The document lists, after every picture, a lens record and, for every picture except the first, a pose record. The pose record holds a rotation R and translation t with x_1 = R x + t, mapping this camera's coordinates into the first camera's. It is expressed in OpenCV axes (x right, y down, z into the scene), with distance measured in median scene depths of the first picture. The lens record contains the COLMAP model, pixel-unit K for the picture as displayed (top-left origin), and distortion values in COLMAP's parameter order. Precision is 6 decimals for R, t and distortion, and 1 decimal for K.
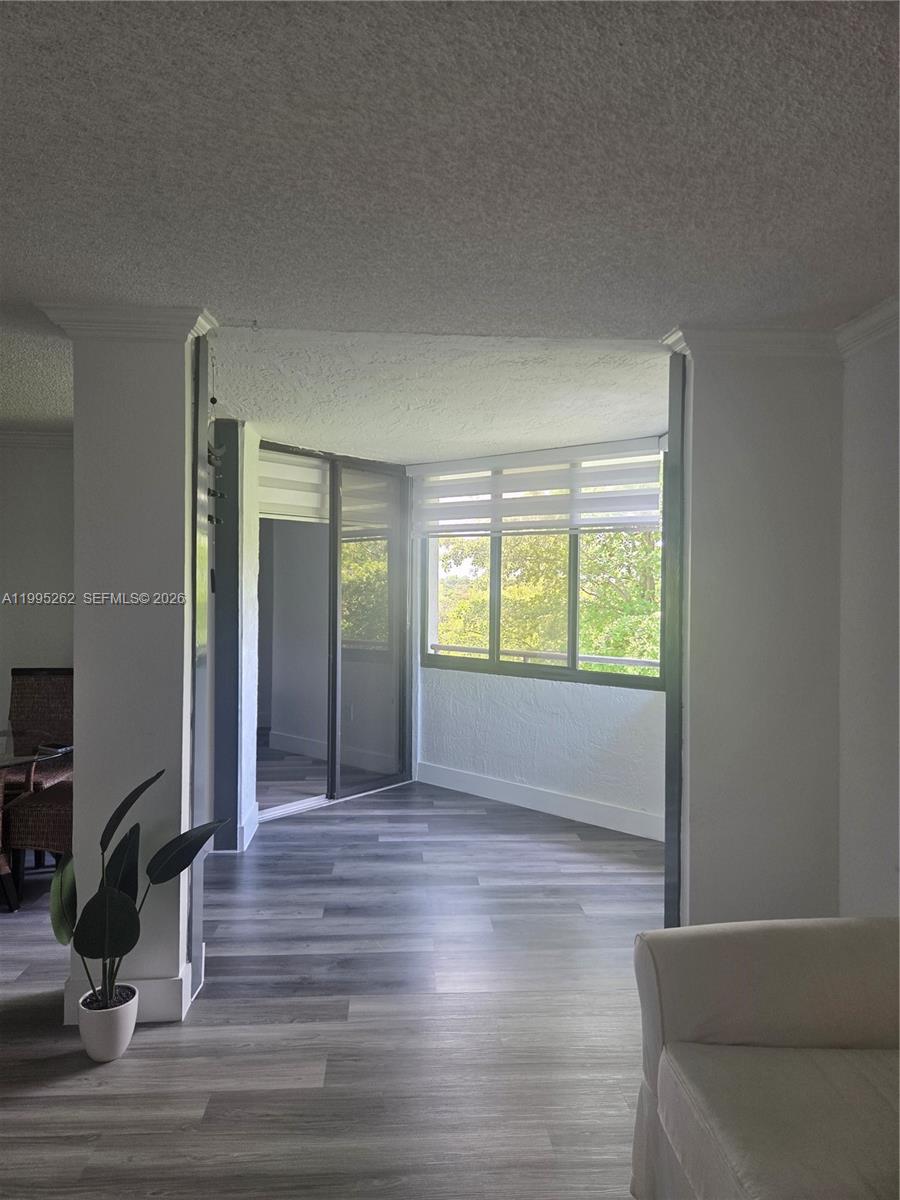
lens RADIAL K [[805.7, 0, 454.9], [0, 805.7, 586.2], [0, 0, 1]] dist [0.079000, -0.059983]
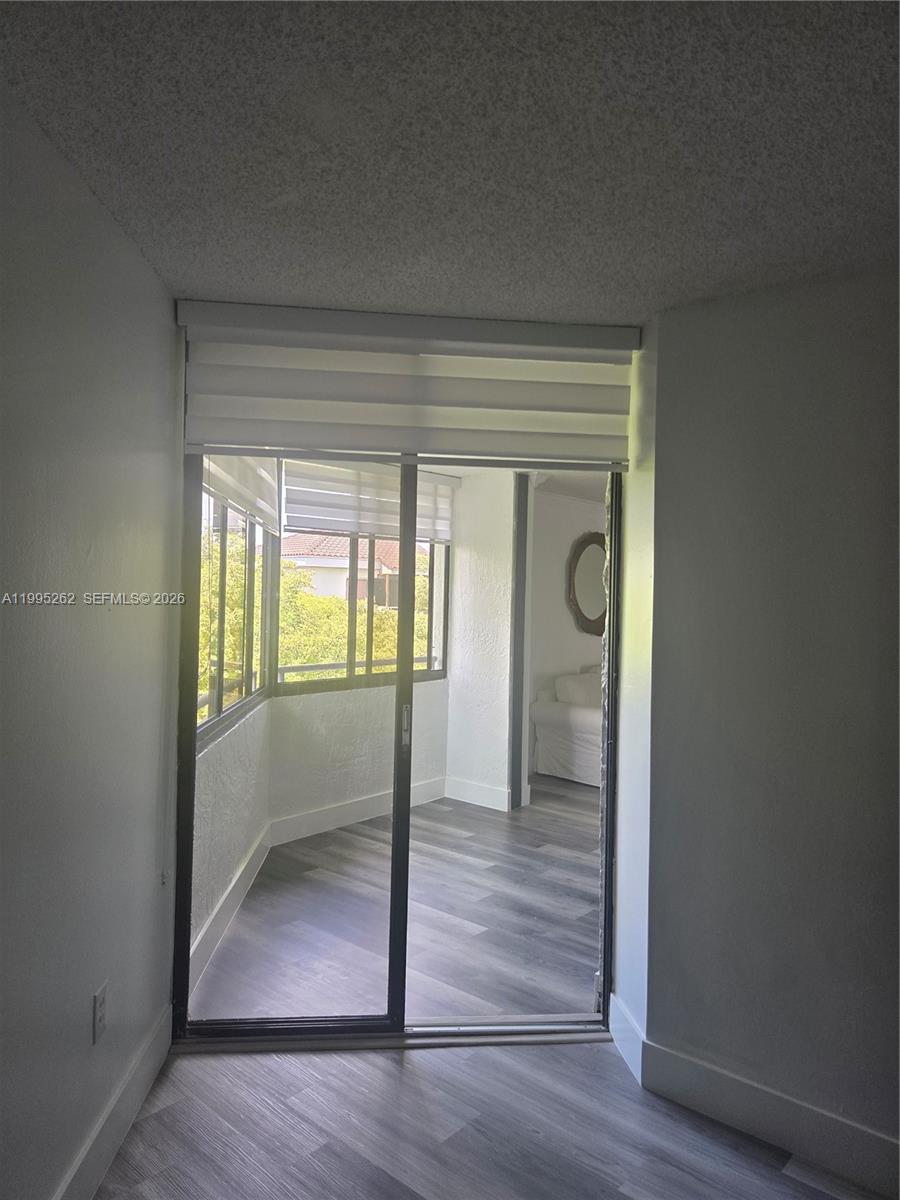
lens RADIAL K [[805.7, 0, 454.9], [0, 805.7, 586.2], [0, 0, 1]] dist [0.079000, -0.059983]
pose [[-0.707570, -0.005190, 0.706624, -0.989389], [-0.021307, 0.999675, -0.013993, 0.003773], [-0.706322, -0.024957, -0.707451, 2.542556]]
